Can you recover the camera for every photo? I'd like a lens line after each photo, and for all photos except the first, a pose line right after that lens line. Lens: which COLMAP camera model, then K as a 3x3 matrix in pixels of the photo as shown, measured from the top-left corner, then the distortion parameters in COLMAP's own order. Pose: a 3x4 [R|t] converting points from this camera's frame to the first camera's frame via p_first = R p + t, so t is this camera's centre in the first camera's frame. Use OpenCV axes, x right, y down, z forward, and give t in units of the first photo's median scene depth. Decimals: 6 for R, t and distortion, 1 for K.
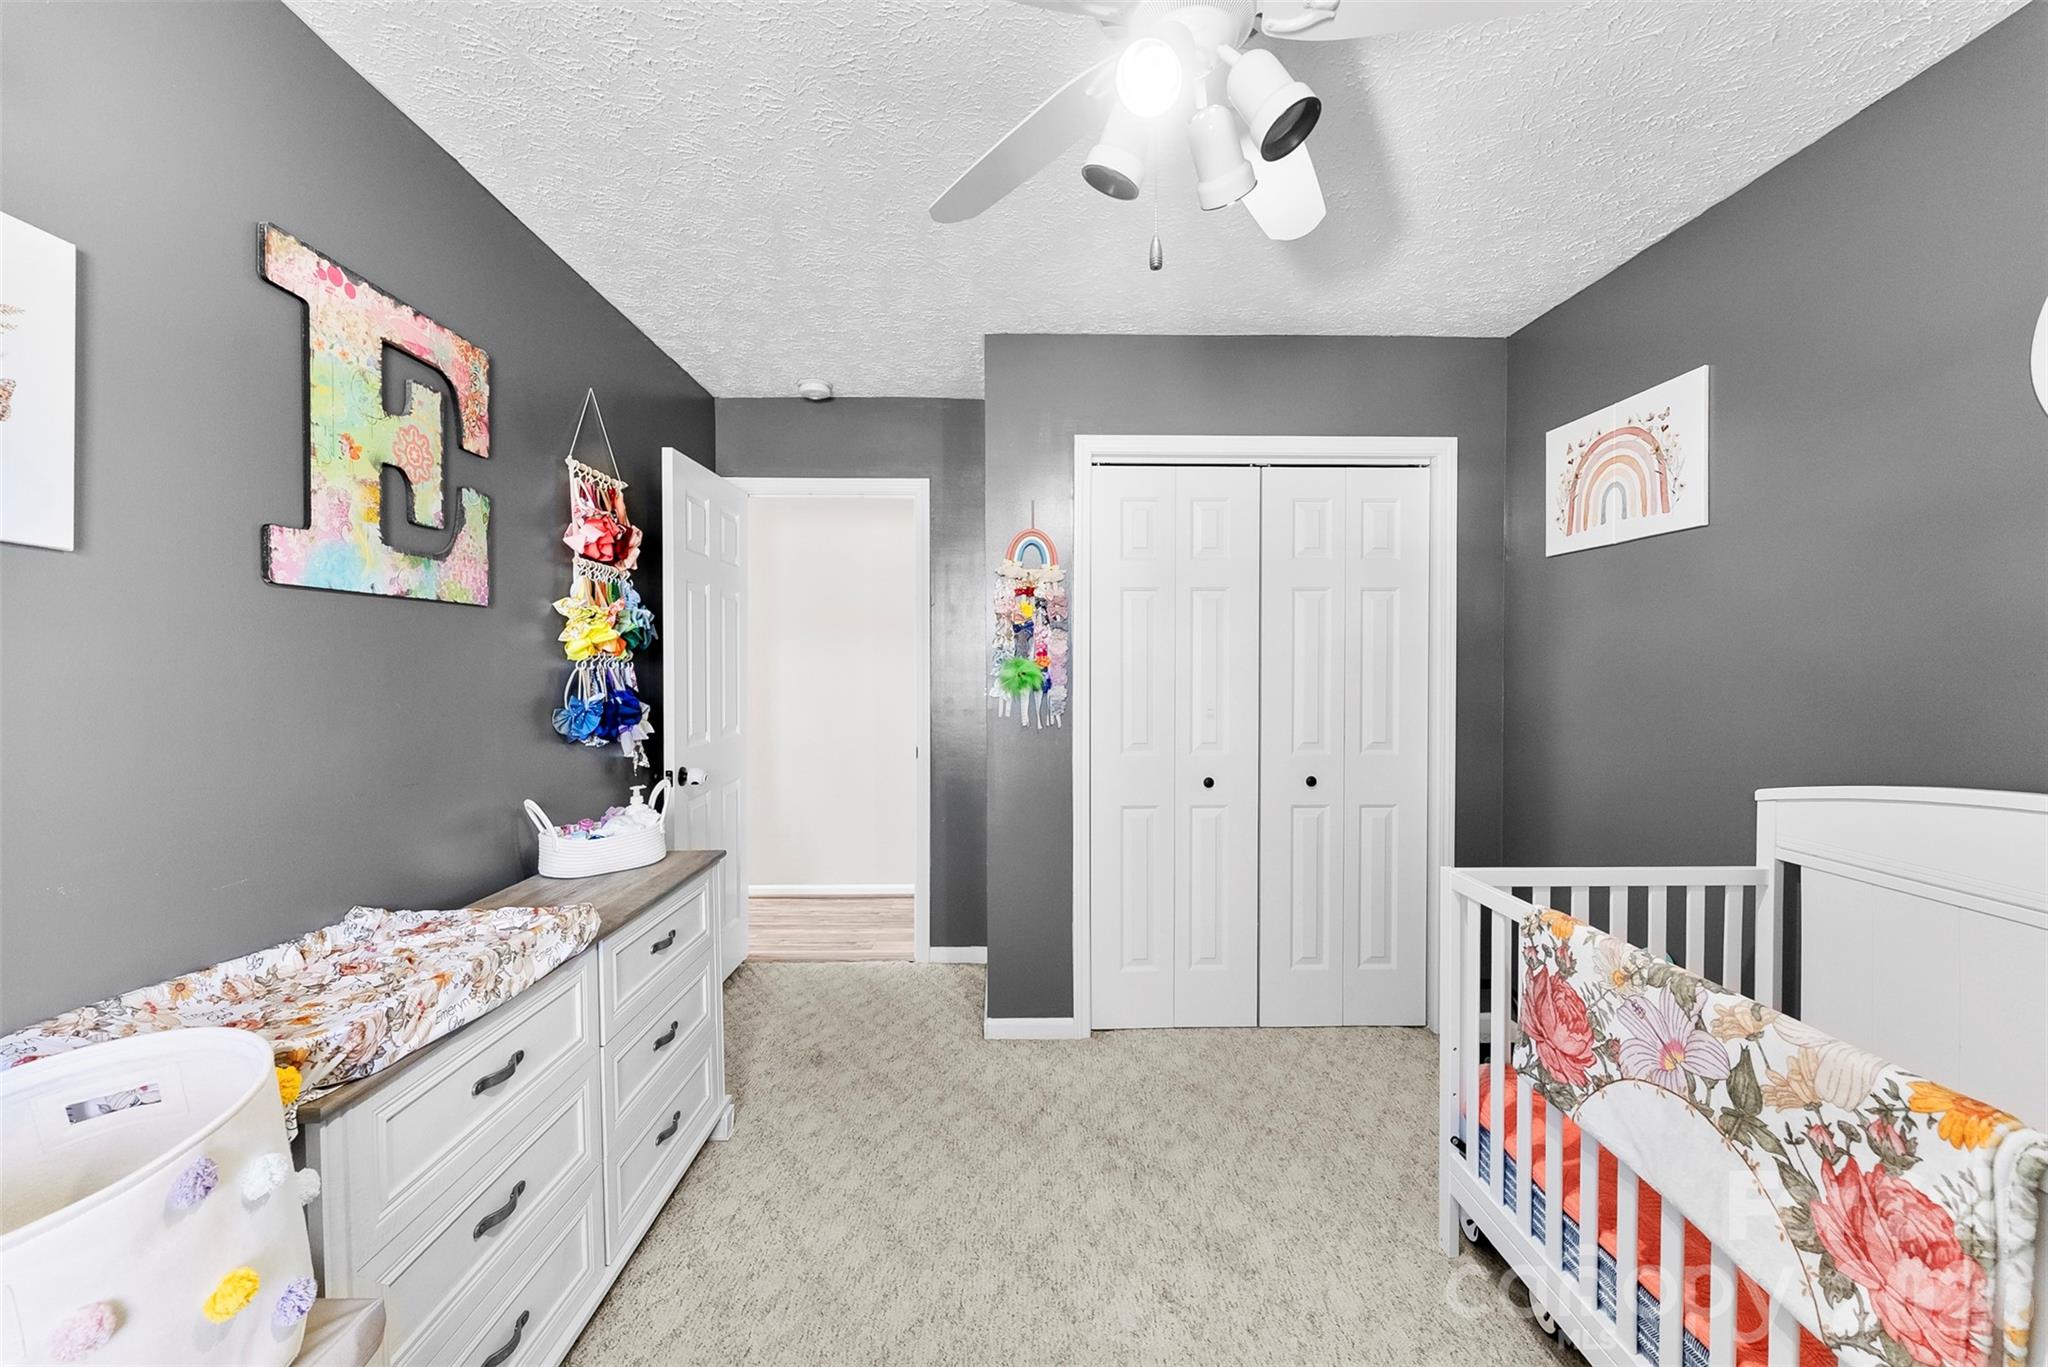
lens RADIAL K [[853.8, 0, 1024.0], [0, 853.8, 683.5], [0, 0, 1]] dist [-0.000769, -0.000130]
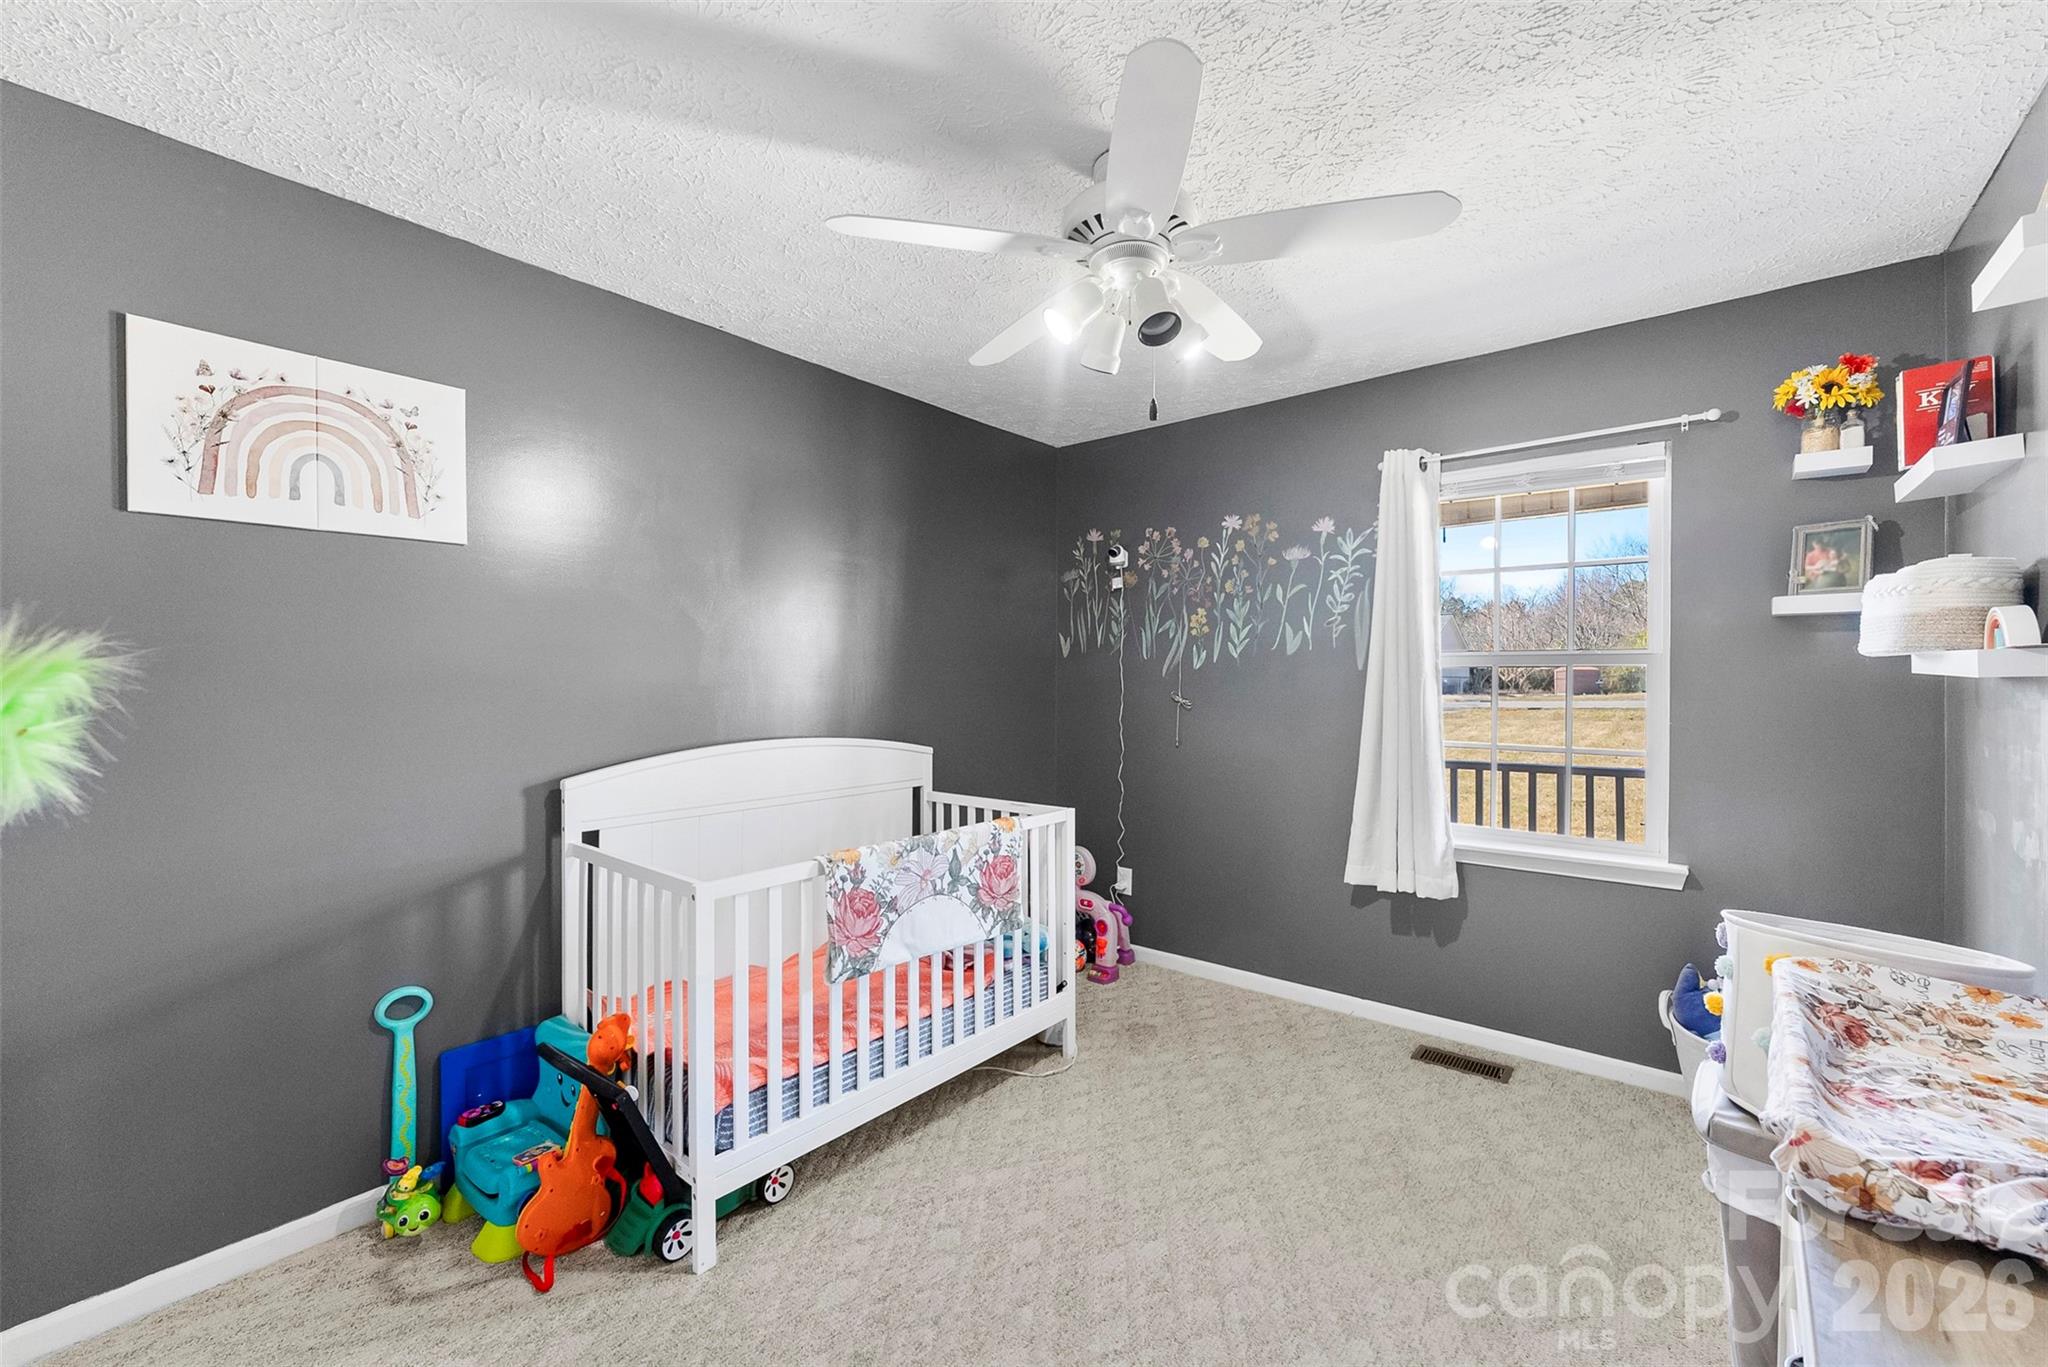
lens RADIAL K [[853.8, 0, 1024.0], [0, 853.8, 683.5], [0, 0, 1]] dist [-0.000769, -0.000130]
pose [[-0.764610, -0.004609, 0.644476, -0.600057], [0.017977, 0.999433, 0.028476, -0.053583], [-0.644242, 0.033359, -0.764094, 2.116110]]
